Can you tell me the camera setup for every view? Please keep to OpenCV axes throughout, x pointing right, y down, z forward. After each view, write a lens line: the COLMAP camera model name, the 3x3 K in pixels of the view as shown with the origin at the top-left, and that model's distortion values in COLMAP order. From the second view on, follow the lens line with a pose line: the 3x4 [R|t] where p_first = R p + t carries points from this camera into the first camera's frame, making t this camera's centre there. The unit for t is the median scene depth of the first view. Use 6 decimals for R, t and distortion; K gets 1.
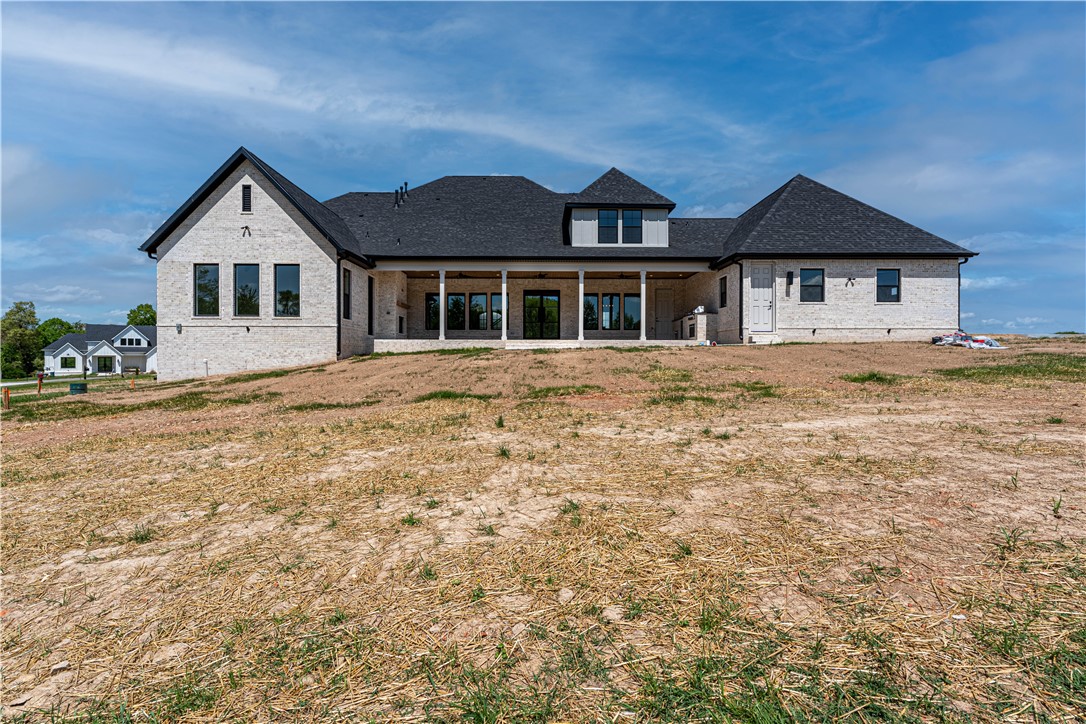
lens RADIAL K [[525.8, 0, 545.3], [0, 525.8, 359.4], [0, 0, 1]] dist [-0.000219, -0.000015]
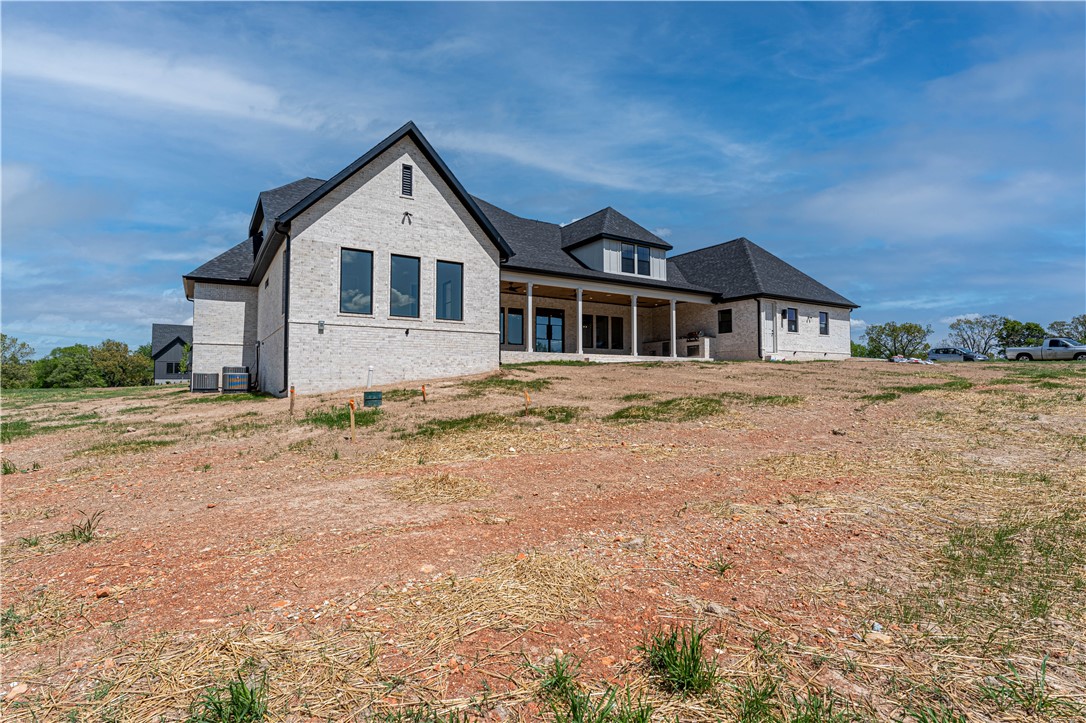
lens RADIAL K [[525.8, 0, 541.8], [0, 525.8, 361.5], [0, 0, 1]] dist [-0.000219, -0.000015]
pose [[0.856003, 0.019071, 0.516619, -0.779689], [0.004869, 0.998978, -0.044946, 0.028142], [-0.516948, 0.040989, 0.855035, 0.156309]]
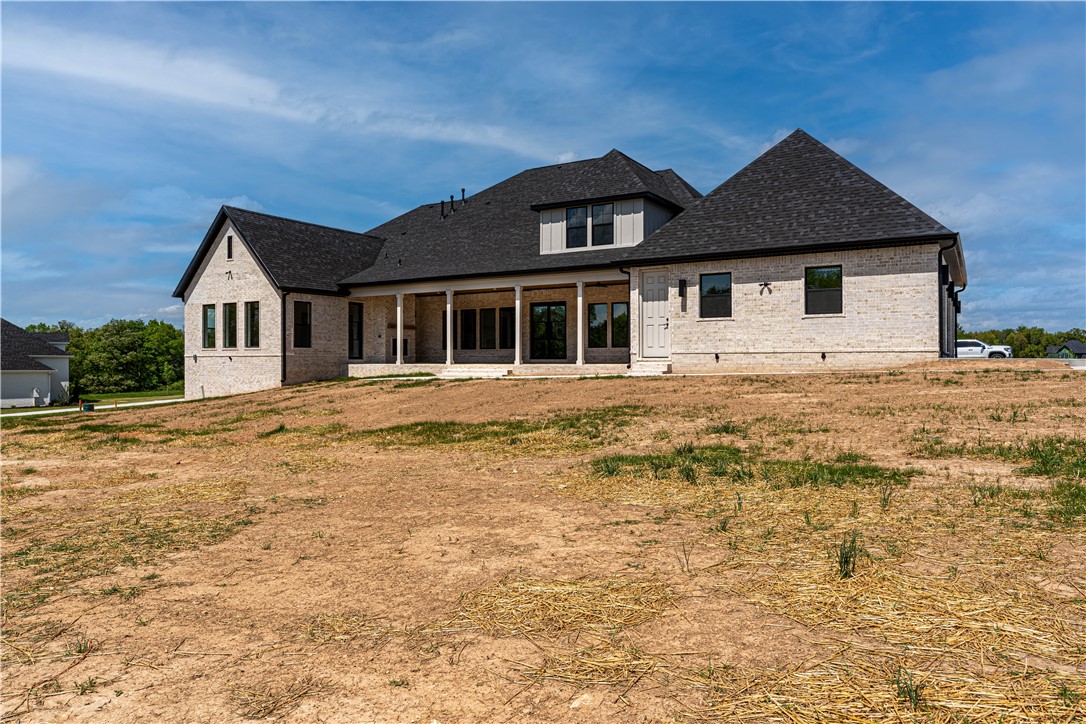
lens RADIAL K [[720.3, 0, 543.9], [0, 720.3, 359.8], [0, 0, 1]] dist [0.002832, 0.000951]
pose [[0.848745, -0.003282, -0.528792, 0.843068], [-0.001058, 0.999968, -0.007905, -0.040631], [0.528801, 0.007269, 0.848715, 0.001785]]
